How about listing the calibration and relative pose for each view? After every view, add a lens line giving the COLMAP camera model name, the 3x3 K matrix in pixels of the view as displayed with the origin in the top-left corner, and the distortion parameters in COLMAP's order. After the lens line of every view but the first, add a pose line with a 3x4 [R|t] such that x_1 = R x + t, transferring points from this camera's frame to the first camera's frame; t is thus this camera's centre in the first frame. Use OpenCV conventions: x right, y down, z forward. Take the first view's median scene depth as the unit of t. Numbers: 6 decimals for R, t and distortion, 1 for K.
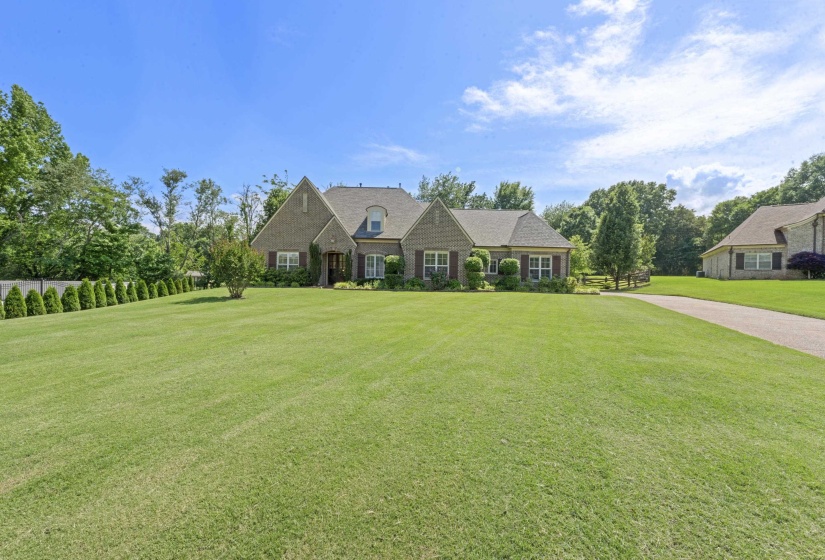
lens RADIAL K [[344.2, 0, 411.8], [0, 344.2, 287.1], [0, 0, 1]] dist [0.000603, 0.000071]
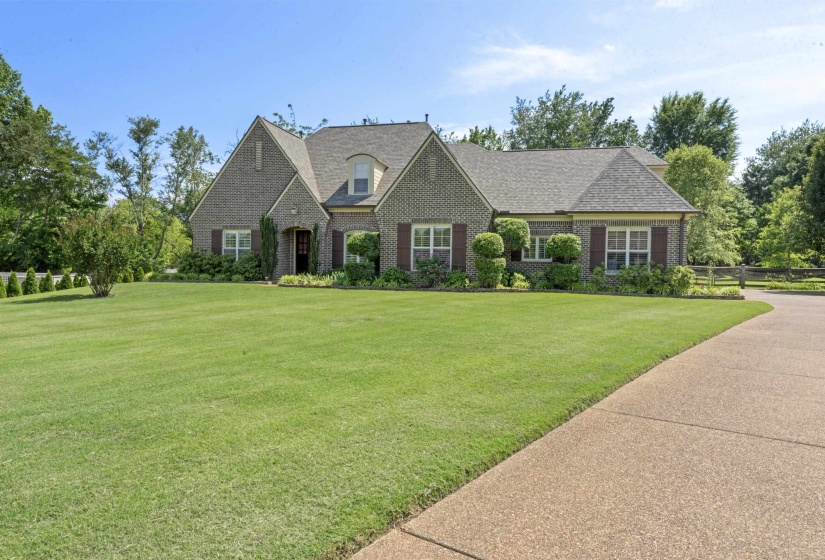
lens RADIAL K [[562.4, 0, 412.5], [0, 562.4, 280.0], [0, 0, 1]] dist [0.004591, 0.000889]
pose [[0.960453, 0.005299, -0.278391, 0.282702], [-0.006587, 0.999971, -0.003693, -0.001736], [0.278364, 0.005380, 0.960461, 0.033812]]
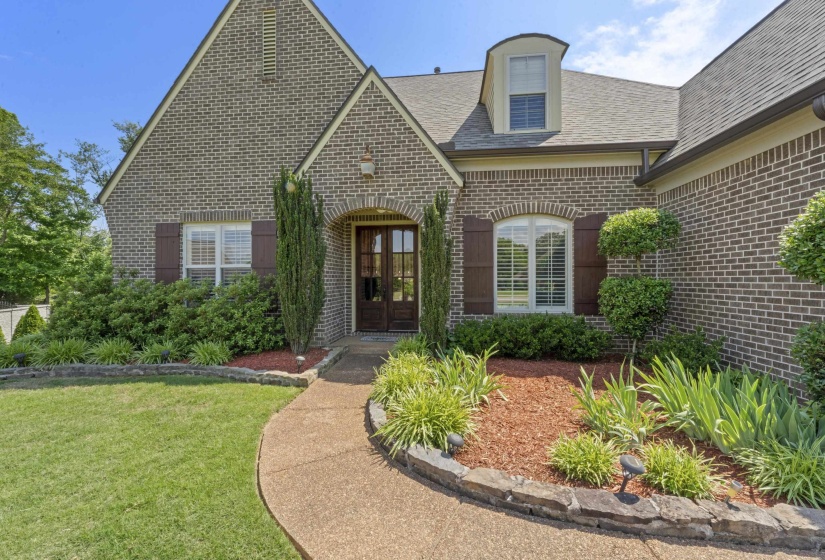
lens RADIAL K [[340.5, 0, 412.5], [0, 340.5, 280.0], [0, 0, 1]] dist [-0.000630, -0.000088]
pose [[0.987600, -0.020668, -0.155626, -0.157583], [0.016499, 0.999471, -0.028032, -0.044732], [0.156123, 0.025117, 0.987418, 0.752092]]
